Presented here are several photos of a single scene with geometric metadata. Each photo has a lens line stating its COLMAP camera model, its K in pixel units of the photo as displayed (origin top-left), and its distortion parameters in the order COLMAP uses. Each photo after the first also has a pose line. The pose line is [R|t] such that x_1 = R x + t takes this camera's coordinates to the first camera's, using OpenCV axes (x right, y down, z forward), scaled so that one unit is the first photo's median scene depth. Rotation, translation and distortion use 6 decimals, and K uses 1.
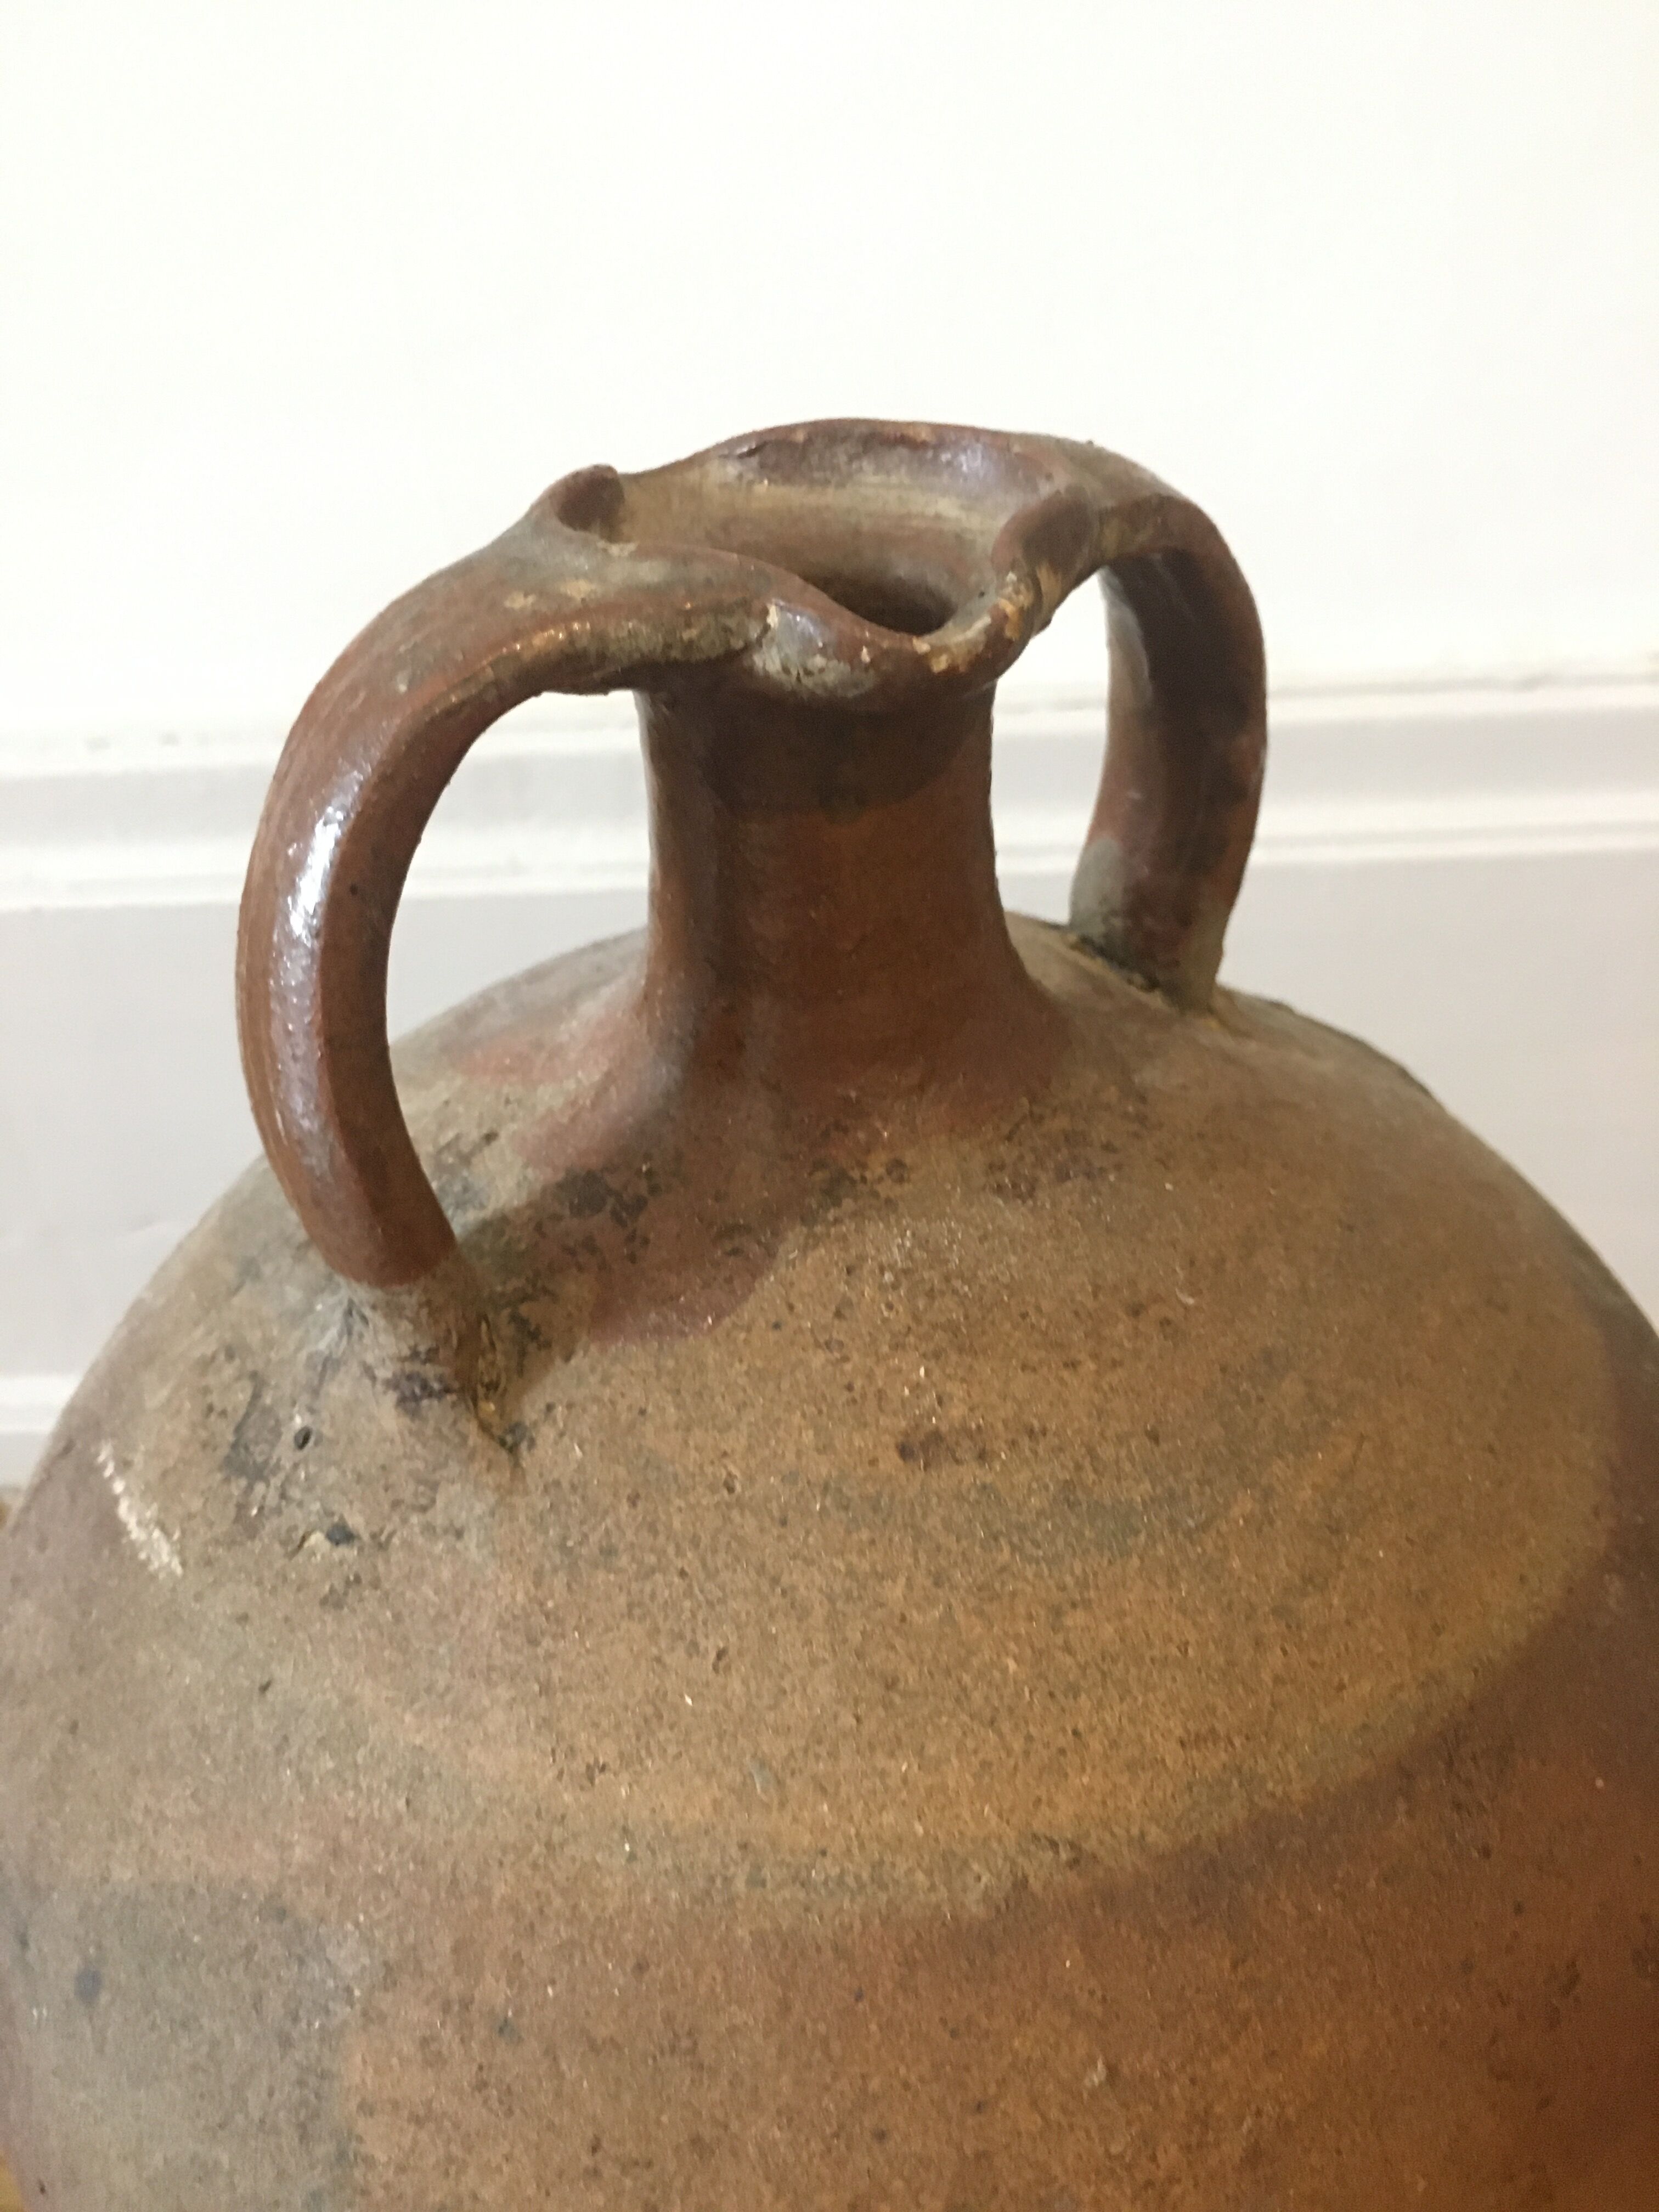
lens RADIAL K [[1958.1, 0, 822.2], [0, 1958.1, 1093.5], [0, 0, 1]] dist [0.073038, -0.143599]
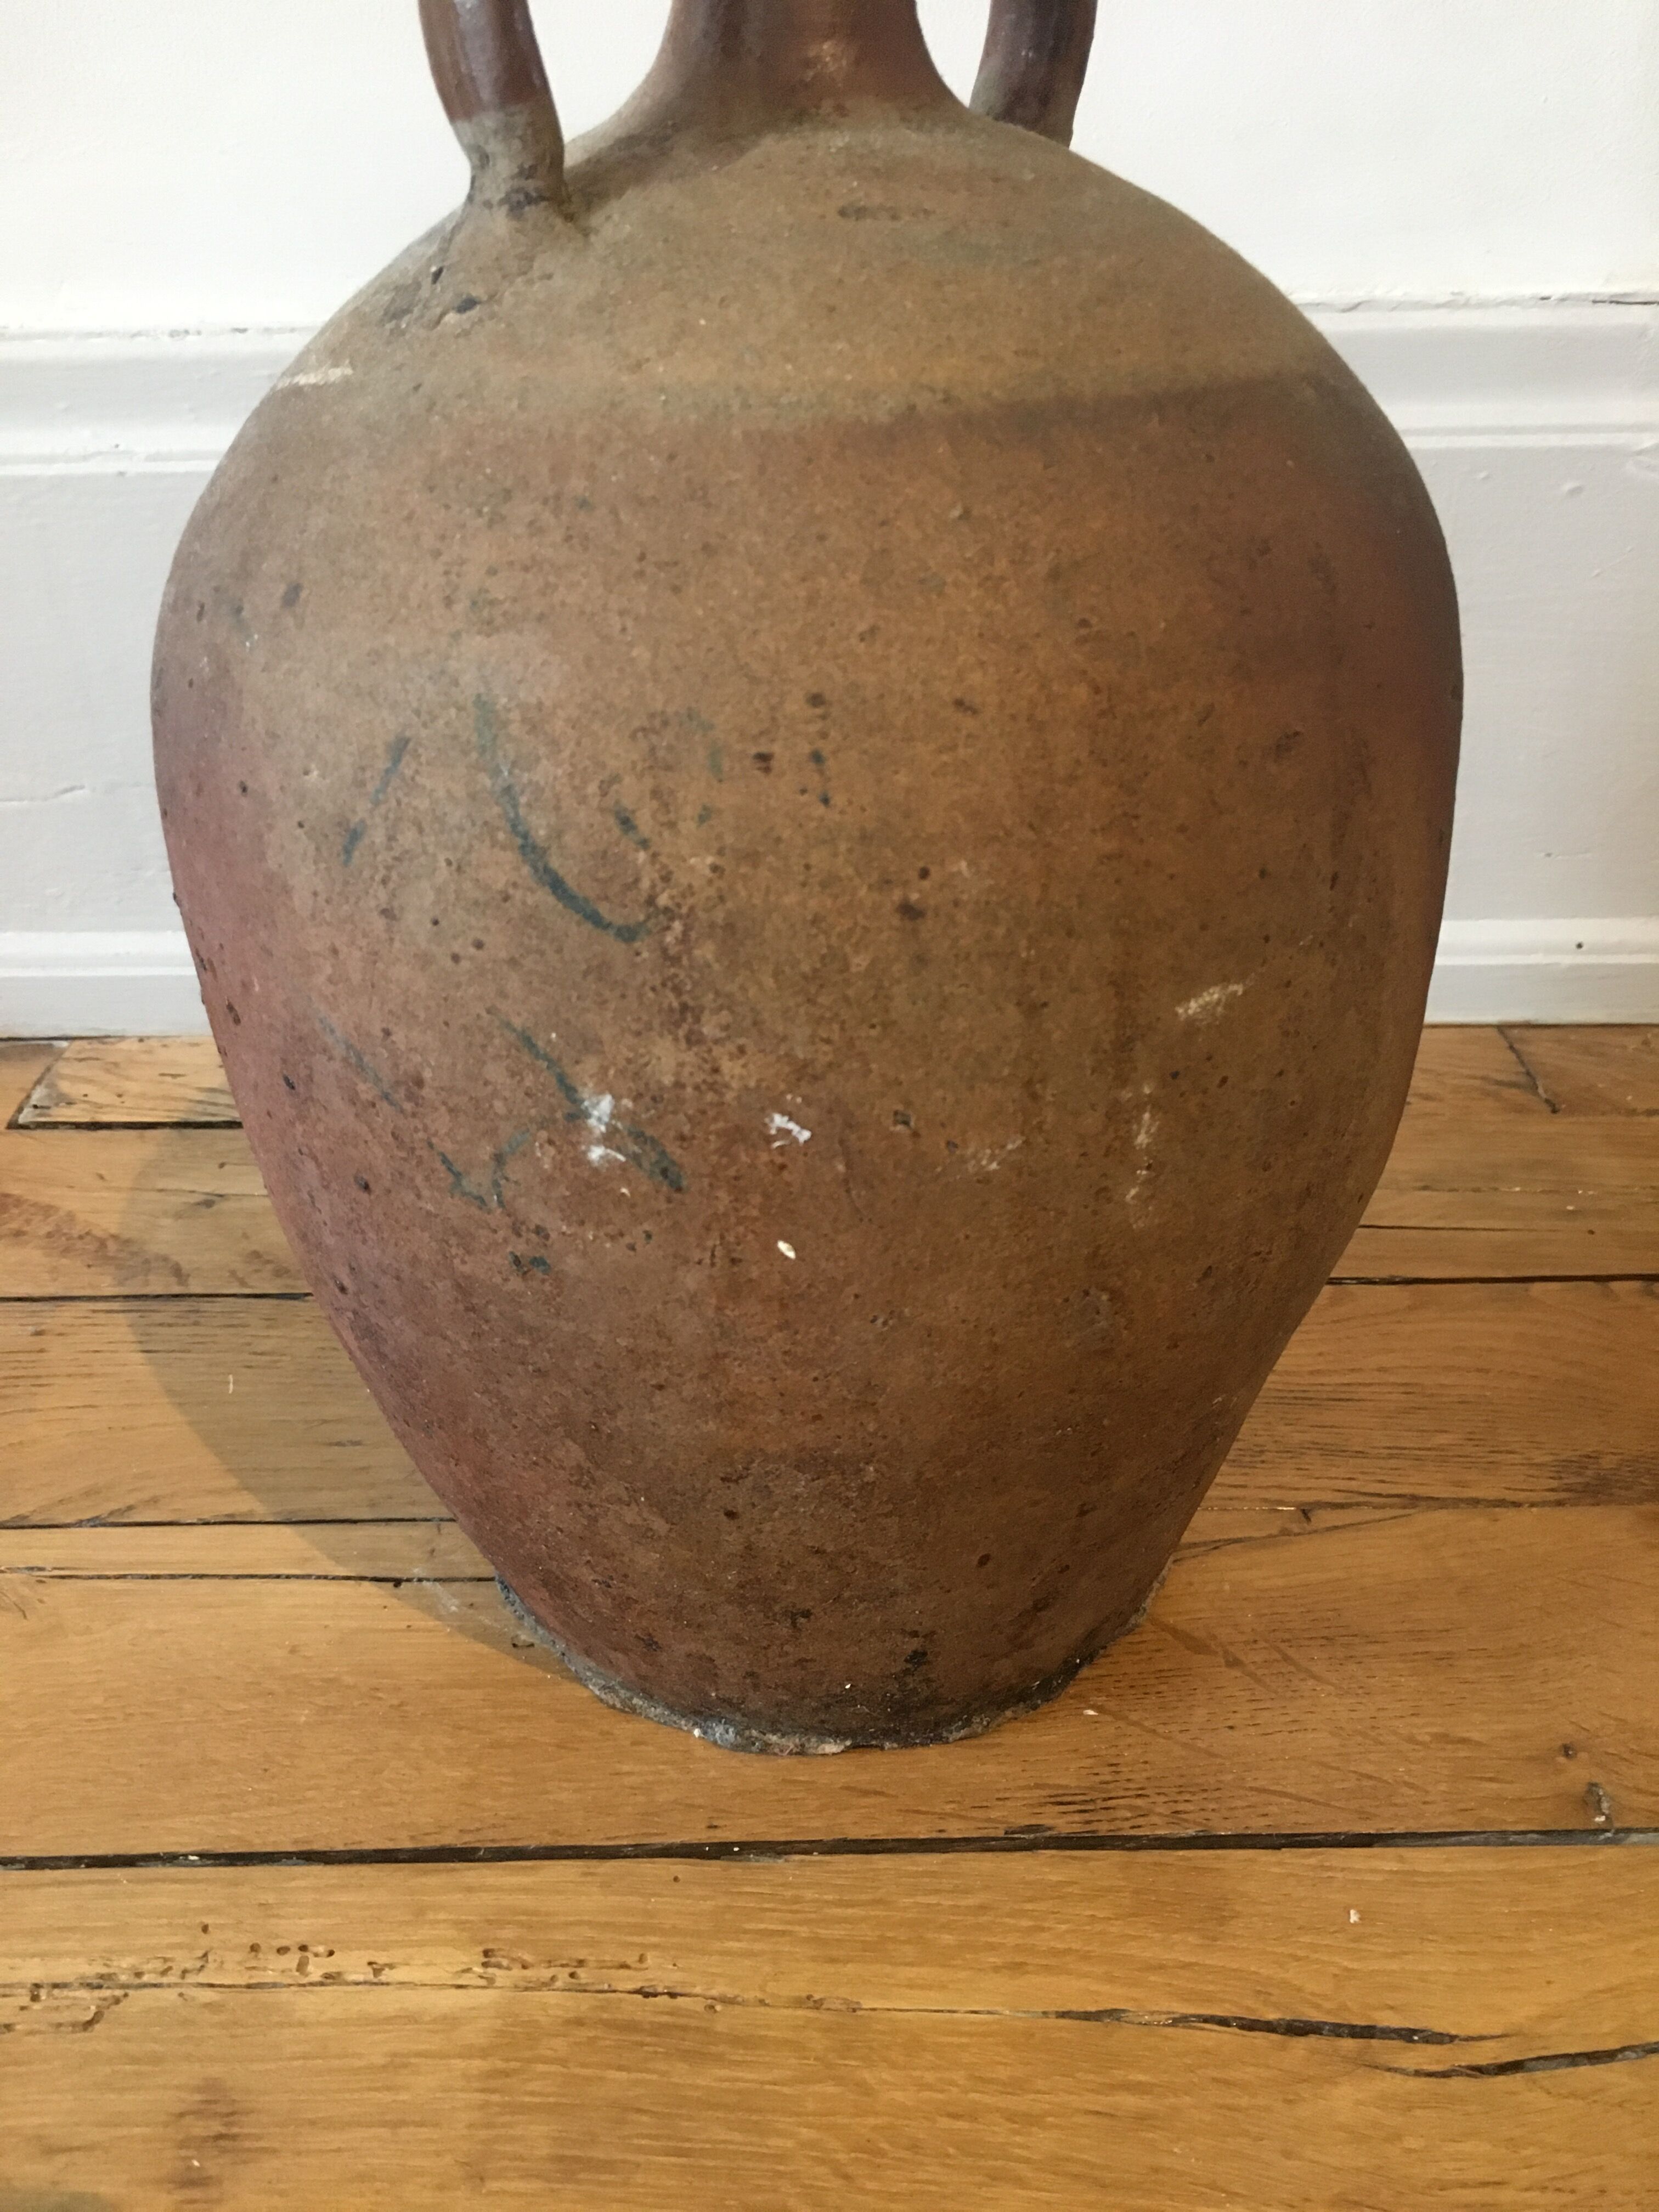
lens RADIAL K [[1930.0, 0, 829.5], [0, 1930.0, 1106.0], [0, 0, 1]] dist [0.091317, -0.159841]
pose [[0.999277, 0.016781, 0.034126, -0.009012], [-0.015044, 0.998608, -0.050550, 0.943477], [-0.034927, 0.050000, 0.998138, -0.486775]]
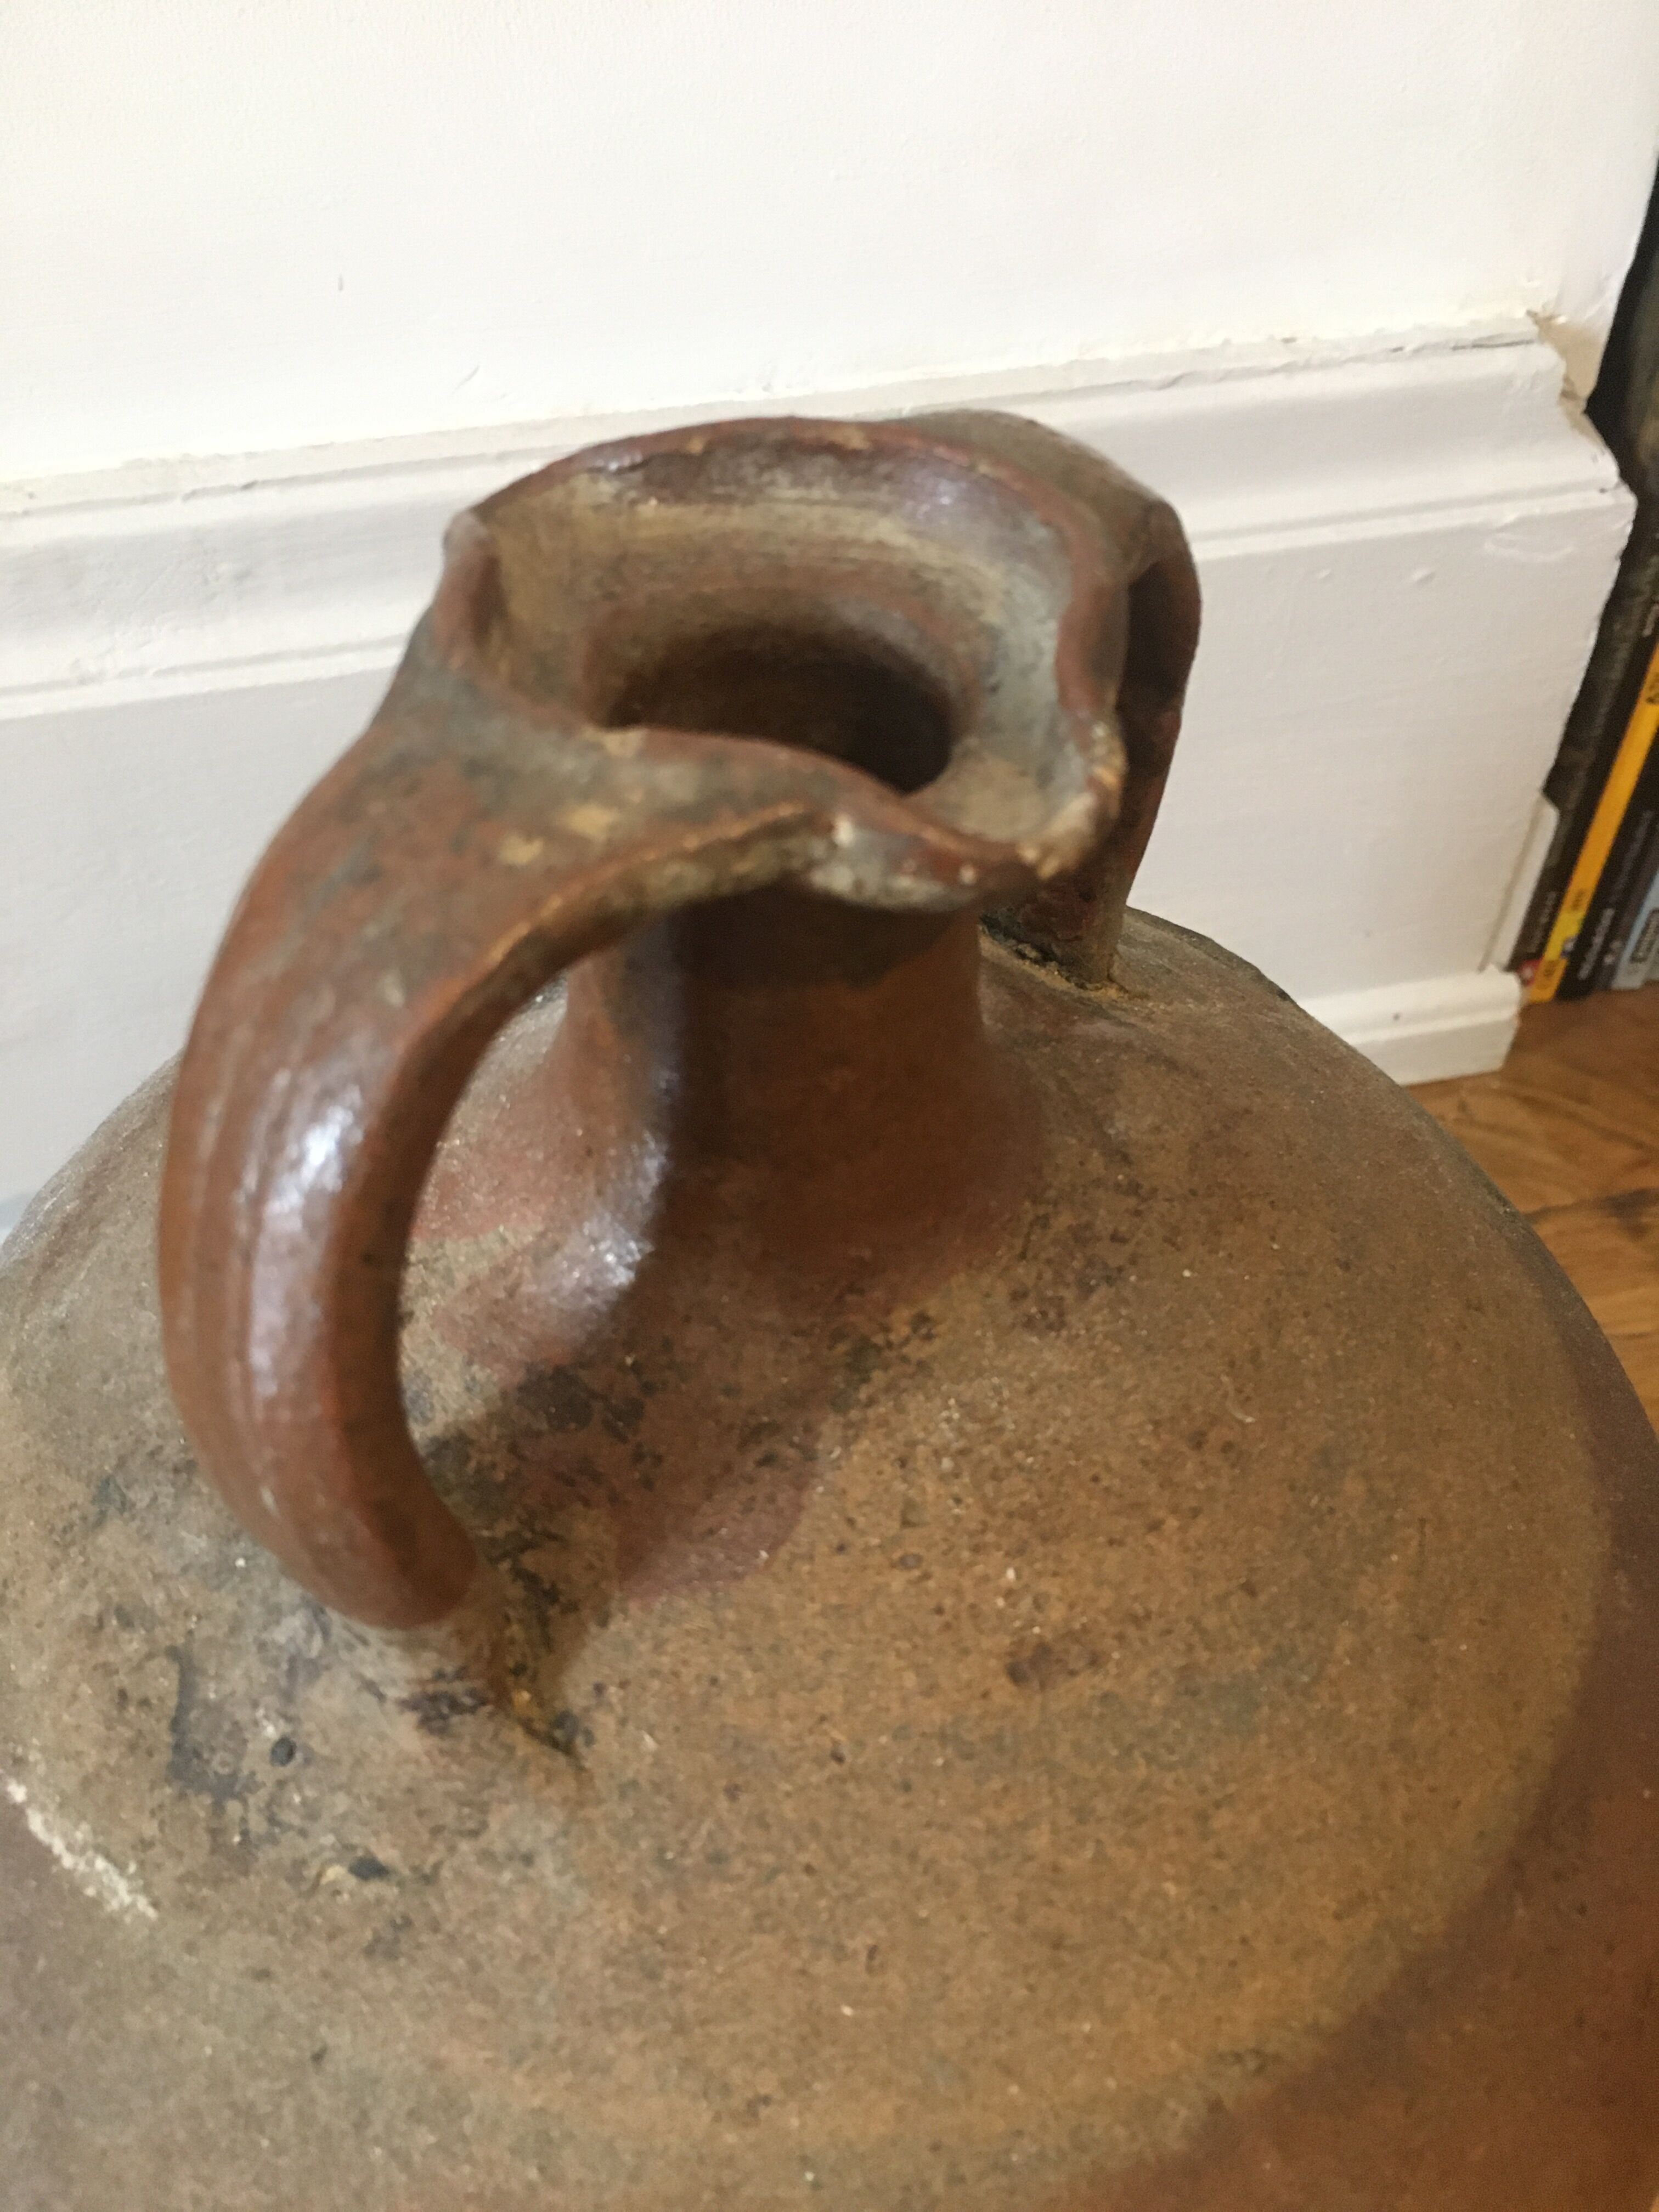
lens RADIAL K [[1930.0, 0, 829.5], [0, 1930.0, 1106.0], [0, 0, 1]] dist [0.091317, -0.159841]
pose [[0.958823, -0.155066, 0.237934, -0.211566], [0.097150, 0.966326, 0.238279, -0.292437], [-0.266871, -0.205352, 0.941600, 0.221995]]
